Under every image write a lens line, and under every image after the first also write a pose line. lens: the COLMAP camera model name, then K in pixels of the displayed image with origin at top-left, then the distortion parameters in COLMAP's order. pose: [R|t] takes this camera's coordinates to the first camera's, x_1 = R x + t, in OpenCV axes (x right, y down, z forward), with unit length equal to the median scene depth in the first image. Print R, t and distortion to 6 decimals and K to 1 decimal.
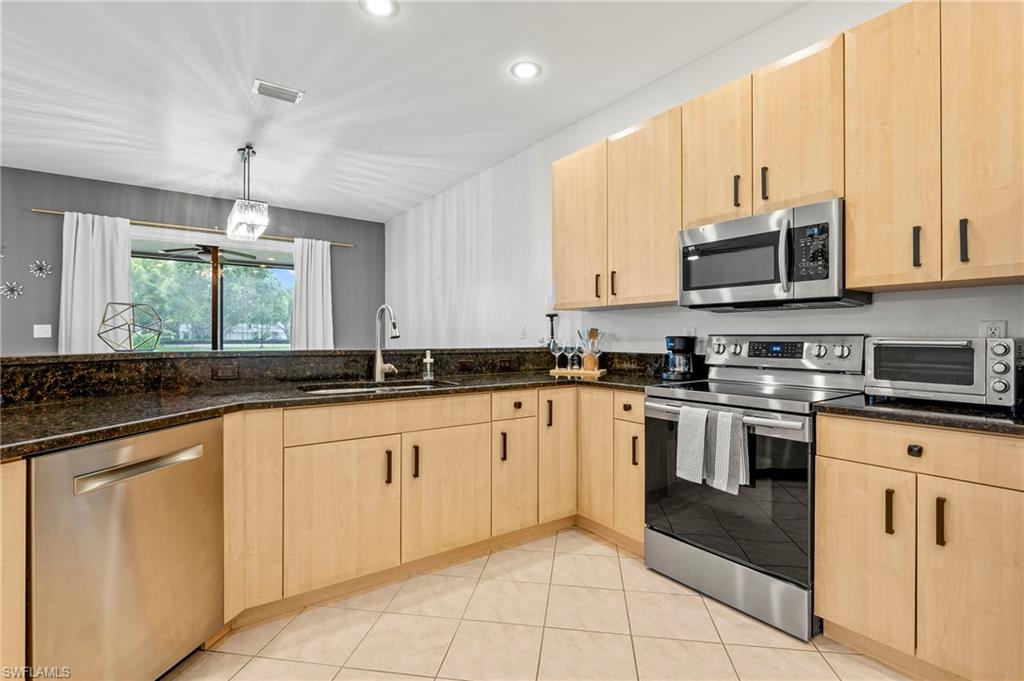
lens RADIAL K [[482.4, 0, 518.5], [0, 482.4, 340.1], [0, 0, 1]] dist [-0.005886, 0.001172]
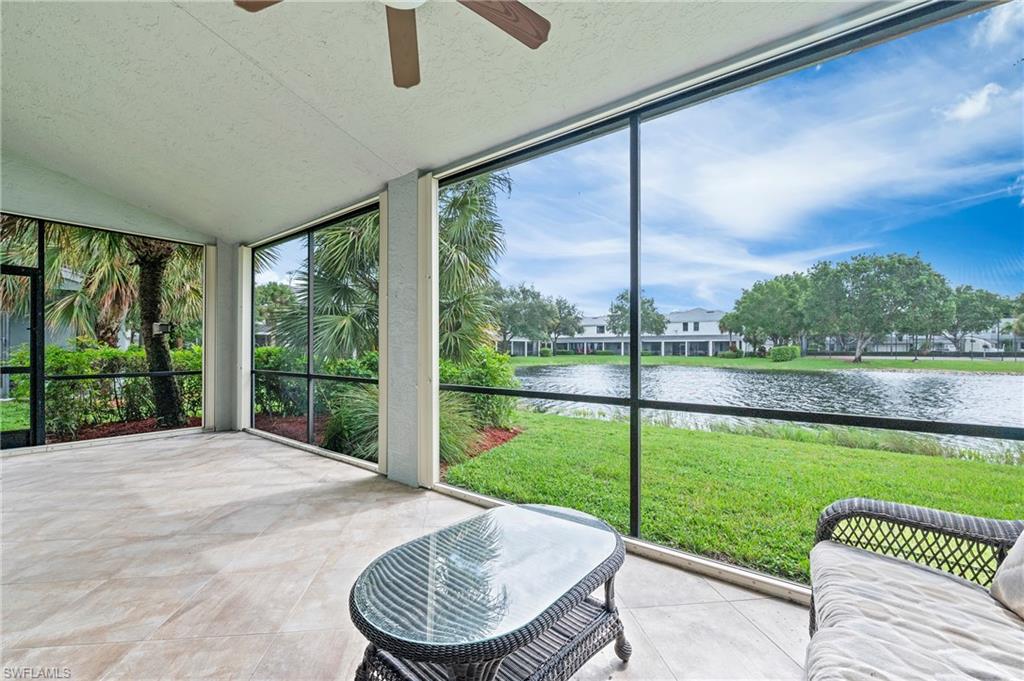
lens RADIAL K [[416.4, 0, 516.8], [0, 416.4, 356.8], [0, 0, 1]] dist [-0.002283, -0.002525]
pose [[0.301219, 0.014016, -0.953452, -1.134787], [-0.003728, 0.999902, 0.013521, 0.029852], [0.953548, -0.000518, 0.301242, 2.598053]]
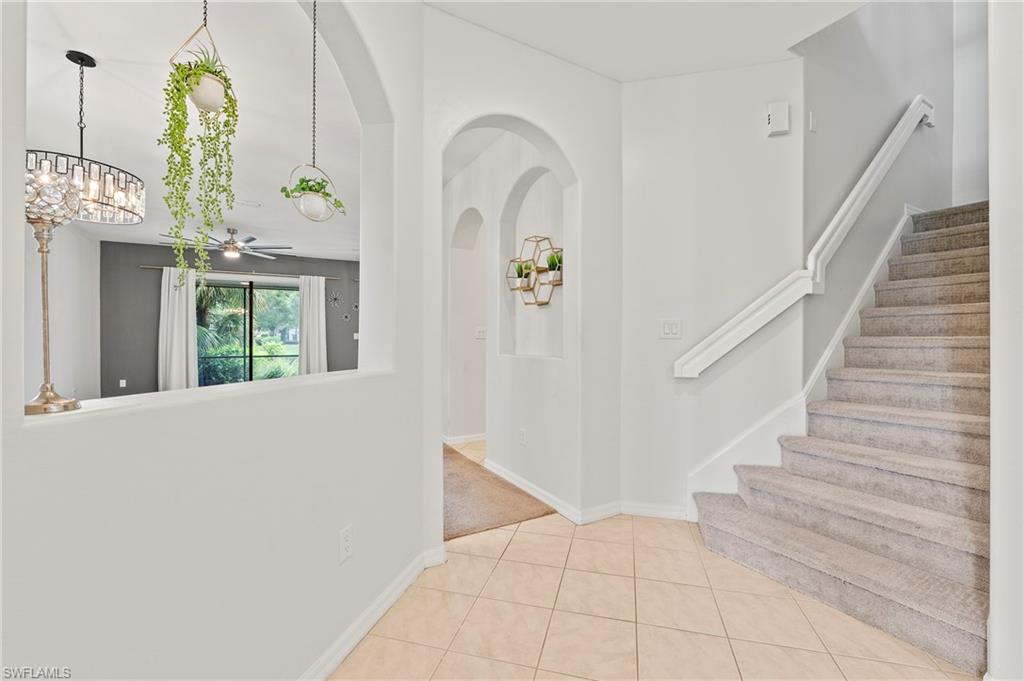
lens RADIAL K [[416.4, 0, 509.2], [0, 416.4, 337.1], [0, 0, 1]] dist [-0.002283, -0.002525]
pose [[0.994417, -0.004614, -0.105420, -0.239928], [0.004165, 0.999981, -0.004480, -0.004661], [0.105439, 0.004016, 0.994418, -1.450638]]
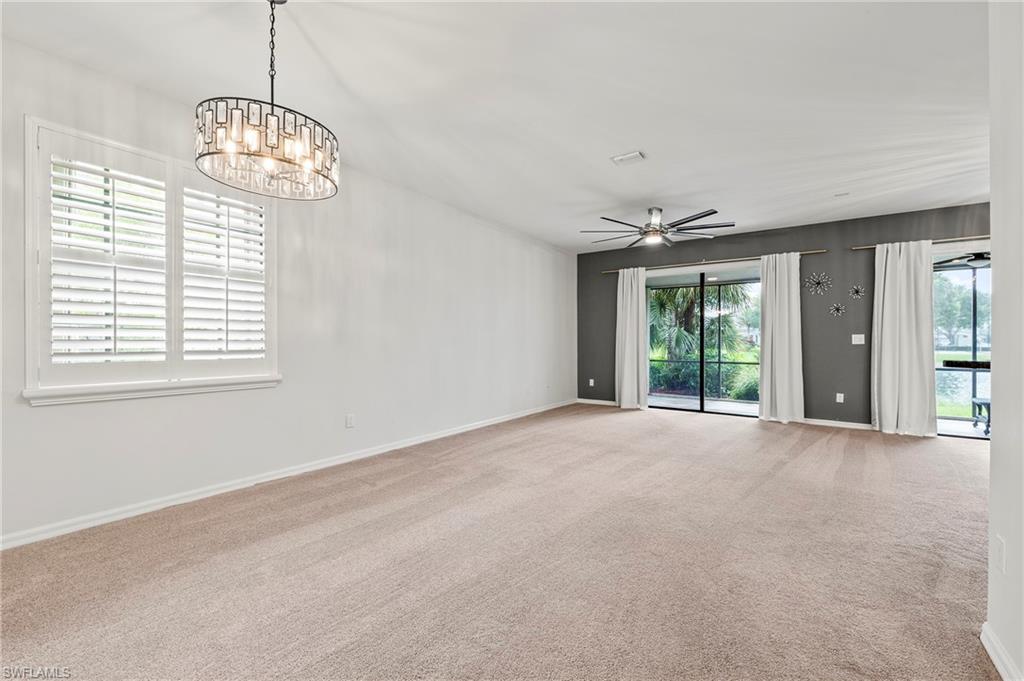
lens RADIAL K [[416.4, 0, 515.9], [0, 416.4, 338.2], [0, 0, 1]] dist [-0.002283, -0.002525]
pose [[0.336408, -0.007253, -0.941688, -0.451480], [-0.009342, 0.999895, -0.011039, -0.000168], [0.941670, 0.012511, 0.336305, -0.495885]]
